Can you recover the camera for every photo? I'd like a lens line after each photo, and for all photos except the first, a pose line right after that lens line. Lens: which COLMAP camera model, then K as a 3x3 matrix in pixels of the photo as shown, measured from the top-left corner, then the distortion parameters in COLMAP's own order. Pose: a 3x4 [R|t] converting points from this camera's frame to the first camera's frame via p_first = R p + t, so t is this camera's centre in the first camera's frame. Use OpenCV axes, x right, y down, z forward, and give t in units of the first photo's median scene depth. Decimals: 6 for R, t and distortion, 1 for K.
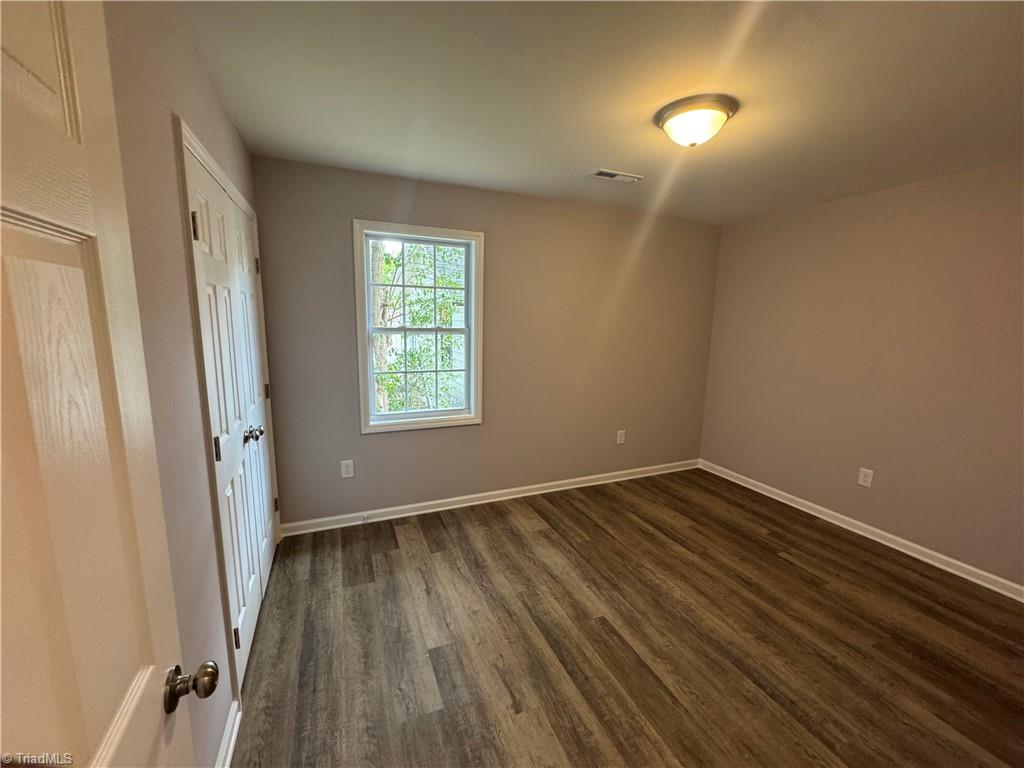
lens RADIAL K [[408.0, 0, 511.8], [0, 408.0, 386.9], [0, 0, 1]] dist [-0.003975, 0.001007]
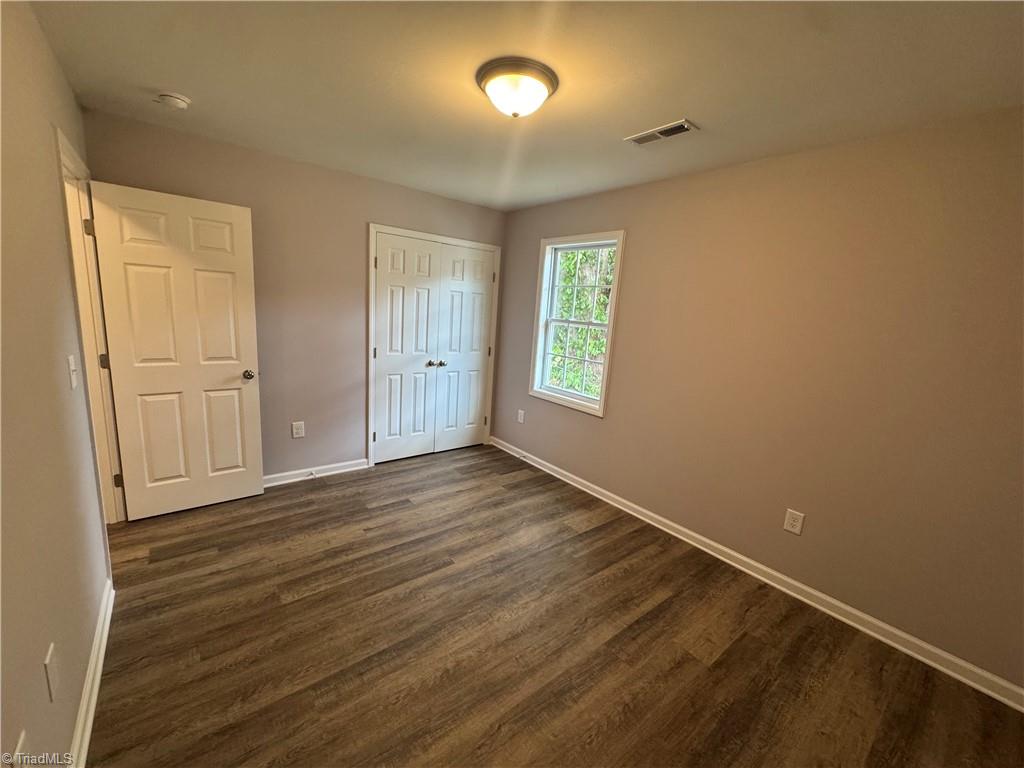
lens RADIAL K [[408.0, 0, 510.9], [0, 408.0, 382.8], [0, 0, 1]] dist [-0.003975, 0.001007]
pose [[0.277159, 0.175912, -0.944583, 0.965029], [-0.225388, 0.967569, 0.114059, -0.069630], [0.934014, 0.181286, 0.307819, 0.541825]]
